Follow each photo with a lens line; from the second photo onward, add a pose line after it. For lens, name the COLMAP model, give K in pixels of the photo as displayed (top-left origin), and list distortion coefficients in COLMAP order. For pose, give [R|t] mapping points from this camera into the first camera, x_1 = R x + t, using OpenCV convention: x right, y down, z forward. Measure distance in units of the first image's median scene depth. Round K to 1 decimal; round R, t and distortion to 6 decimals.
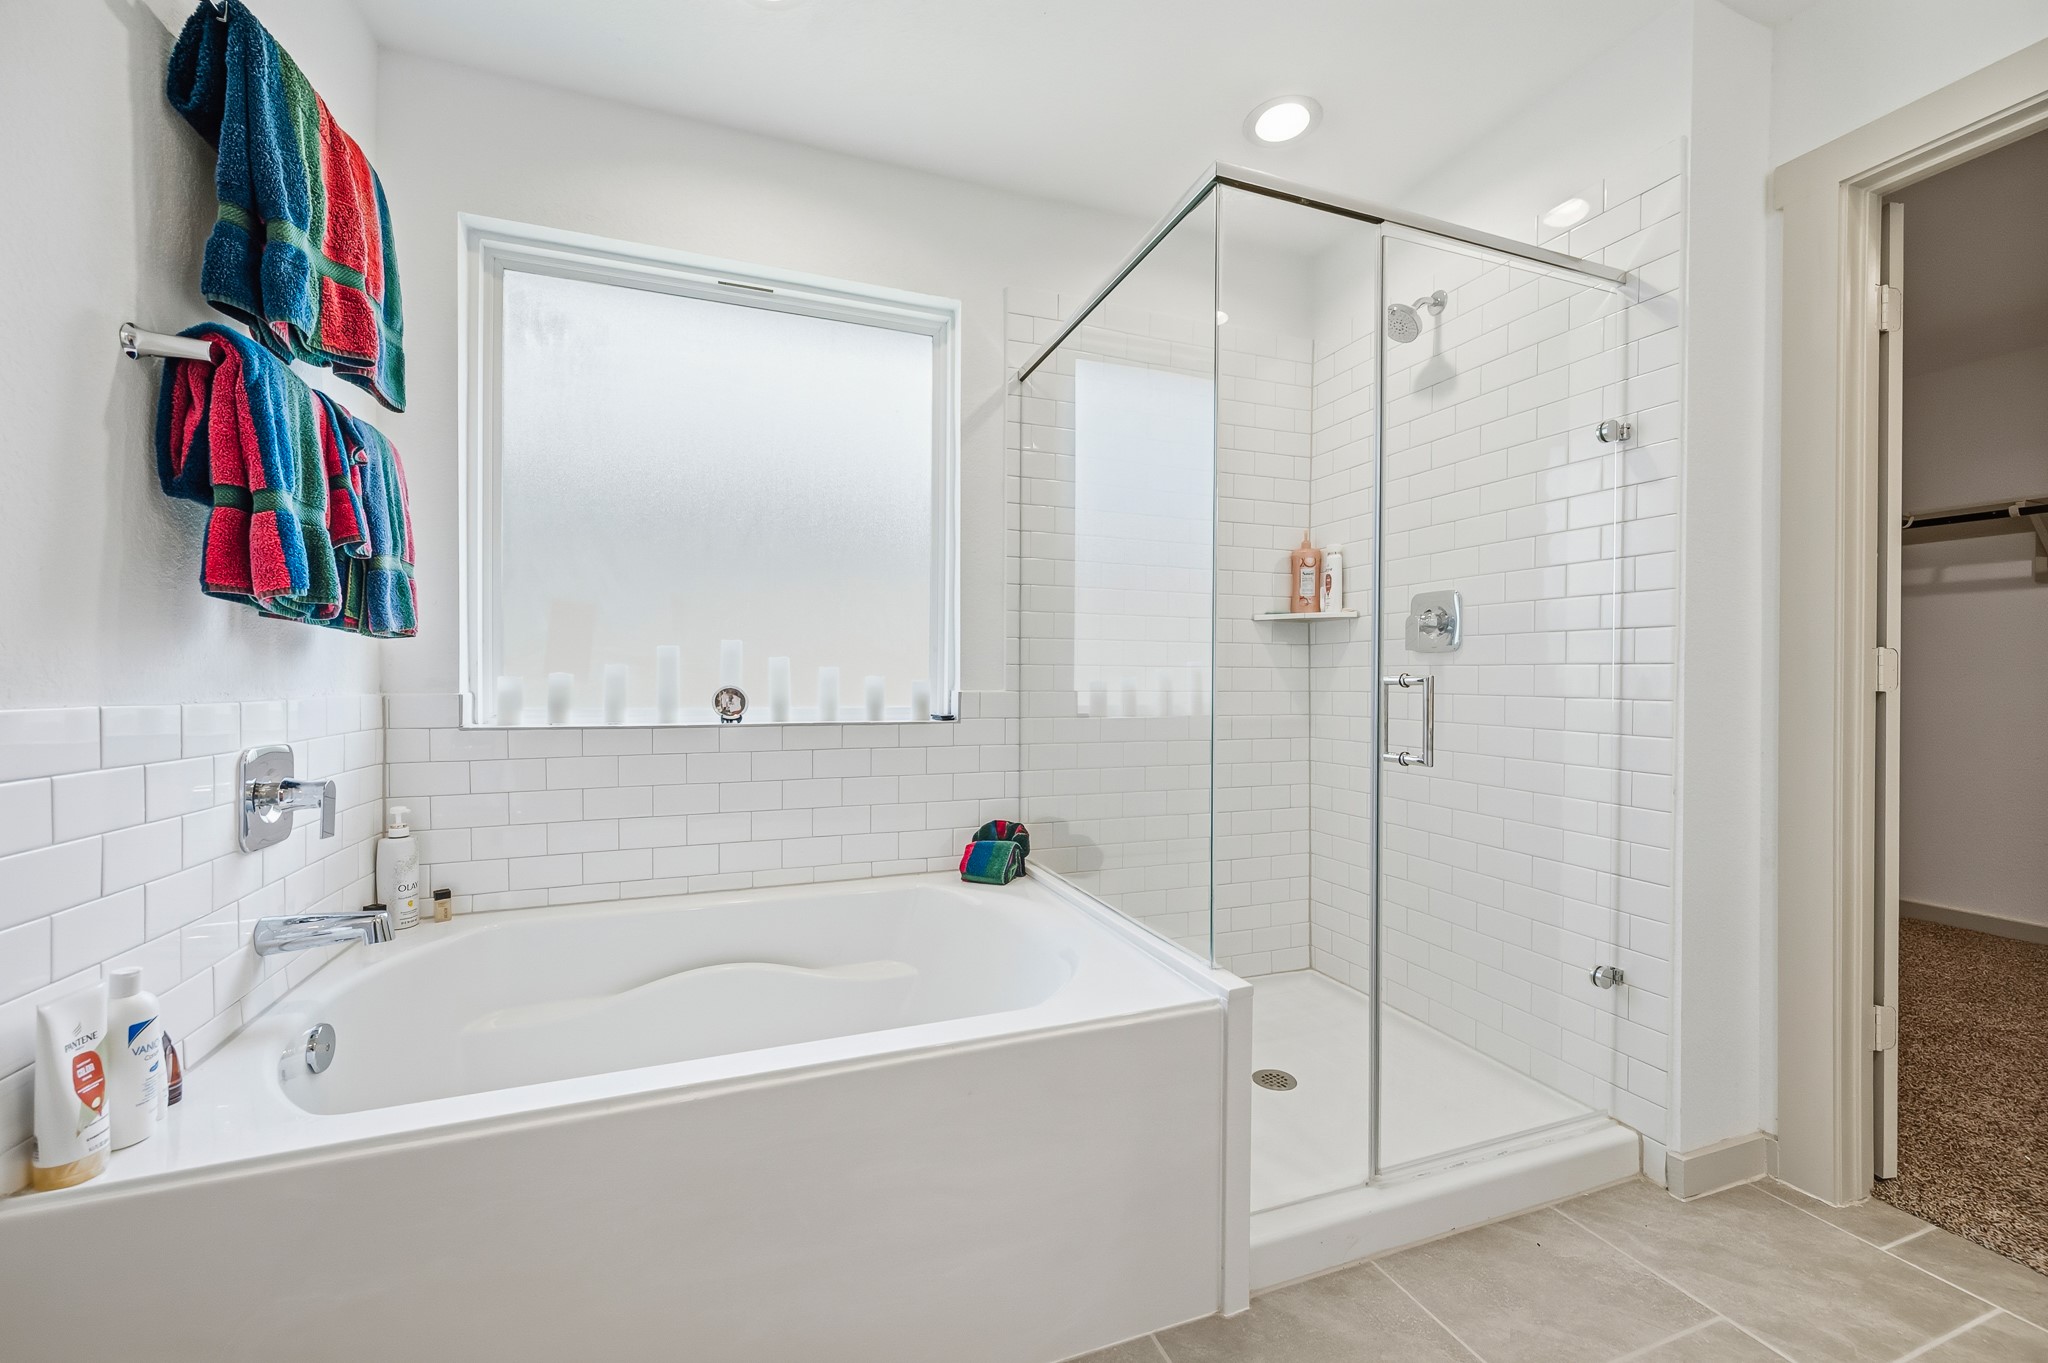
lens RADIAL K [[798.5, 0, 1029.4], [0, 798.5, 678.1], [0, 0, 1]] dist [0.001517, 0.000130]
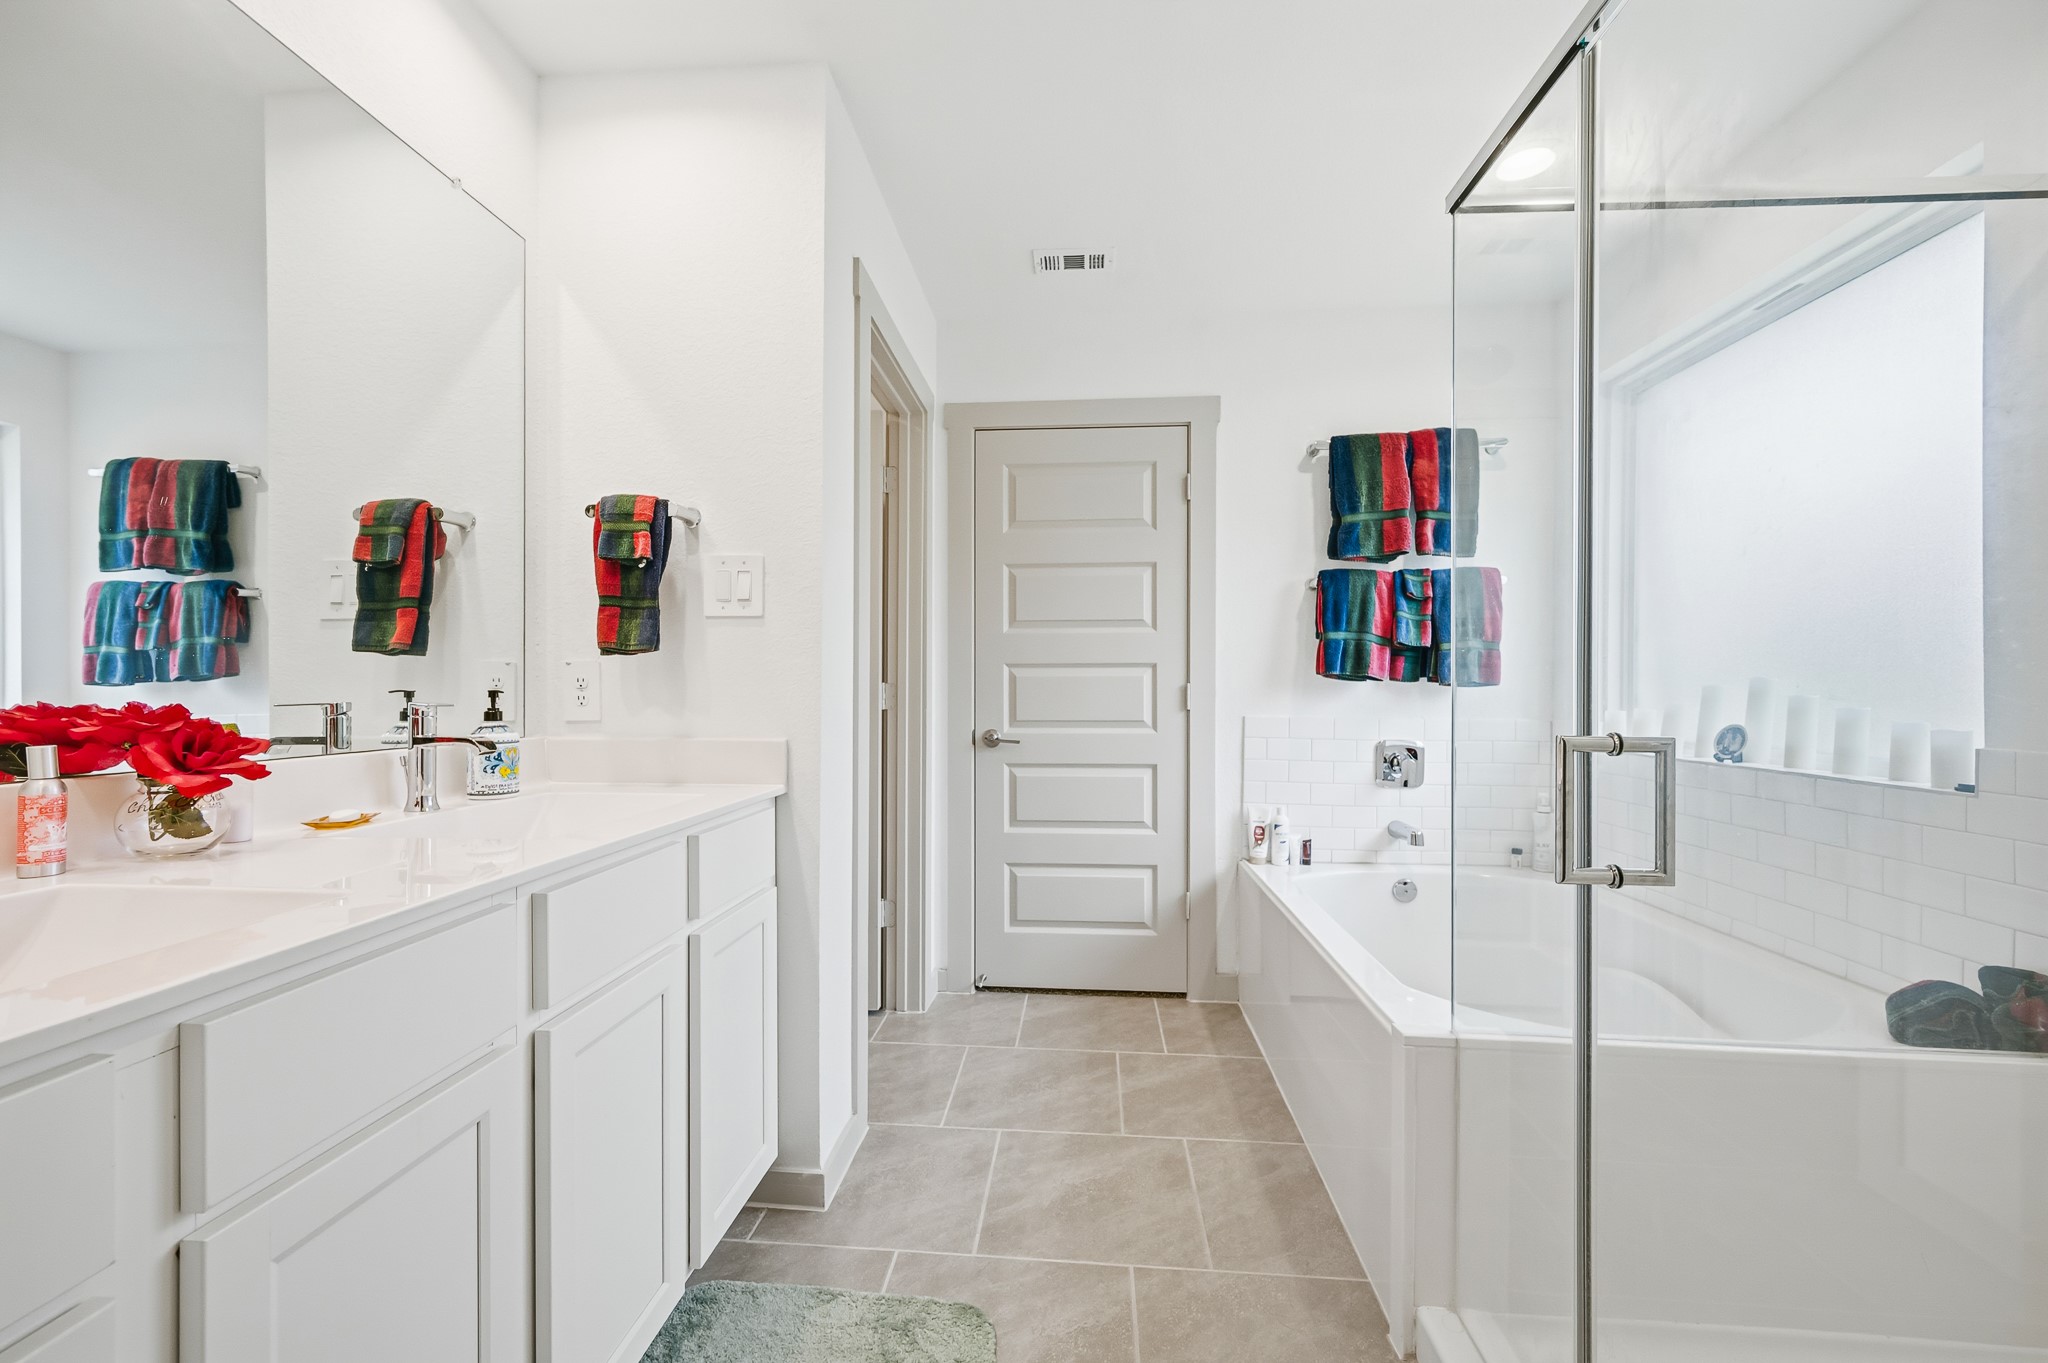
lens RADIAL K [[831.5, 0, 1016.7], [0, 831.5, 670.6], [0, 0, 1]] dist [0.001750, 0.000315]
pose [[-0.423489, -0.024228, -0.905577, 0.883866], [-0.009339, 0.999706, -0.022379, -0.024711], [0.905853, -0.001021, -0.423591, 0.607757]]
